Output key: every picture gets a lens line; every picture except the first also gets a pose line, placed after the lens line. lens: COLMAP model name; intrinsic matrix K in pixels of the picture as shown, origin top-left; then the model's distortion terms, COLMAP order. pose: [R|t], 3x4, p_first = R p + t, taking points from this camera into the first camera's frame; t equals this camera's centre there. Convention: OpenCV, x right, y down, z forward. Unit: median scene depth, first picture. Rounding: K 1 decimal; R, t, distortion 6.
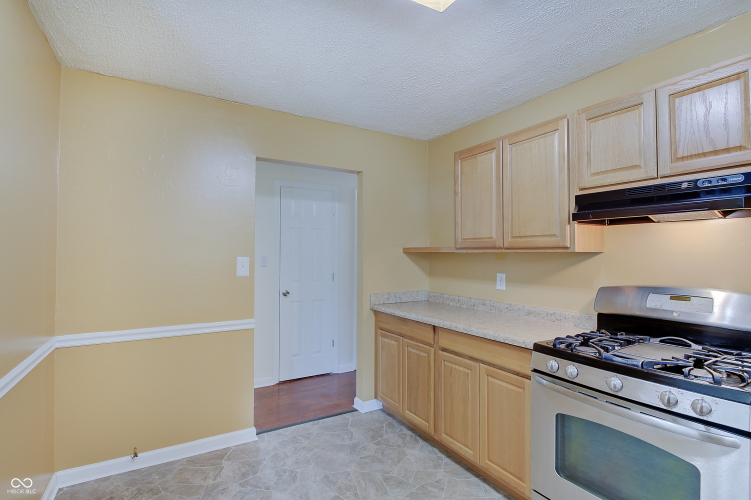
lens RADIAL K [[361.9, 0, 374.4], [0, 361.9, 250.3], [0, 0, 1]] dist [0.008177, -0.005529]
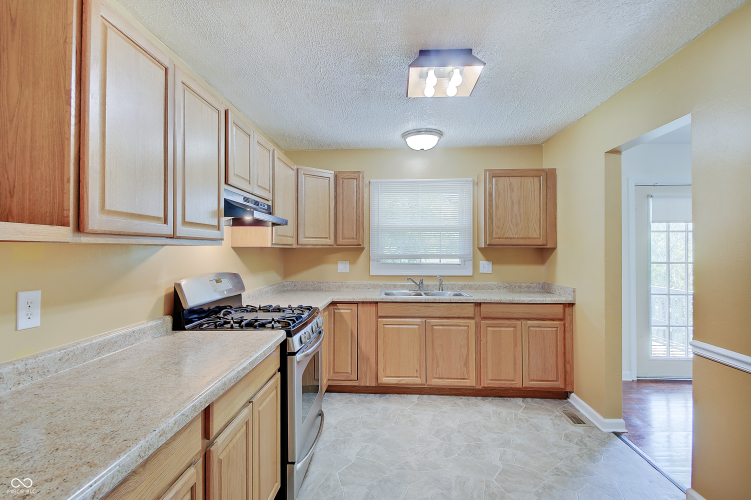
lens RADIAL K [[361.9, 0, 362.7], [0, 361.9, 247.1], [0, 0, 1]] dist [0.008177, -0.005529]
pose [[-0.815449, 0.000823, 0.578828, -0.258704], [-0.008854, 0.999864, -0.013896, 0.015169], [-0.578761, -0.016456, -0.815331, 1.258251]]
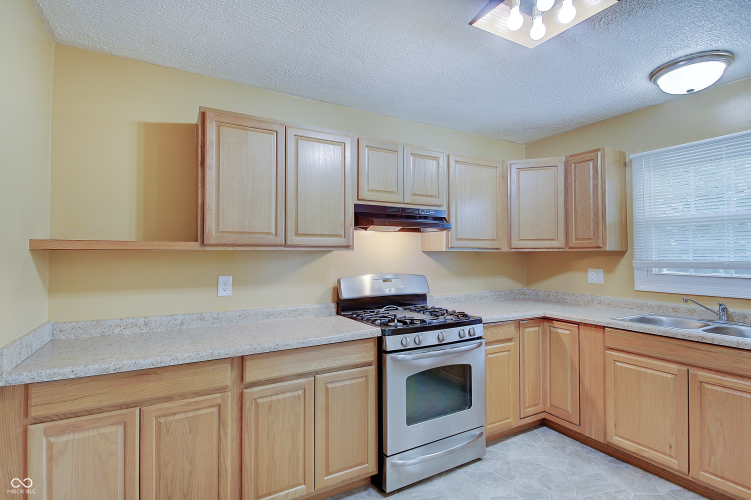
lens RADIAL K [[361.9, 0, 370.5], [0, 361.9, 247.0], [0, 0, 1]] dist [0.008177, -0.005529]
pose [[0.030716, 0.014676, 0.999420, -0.513542], [-0.009906, 0.999848, -0.014378, 0.007641], [-0.999479, -0.009458, 0.030857, 0.724063]]
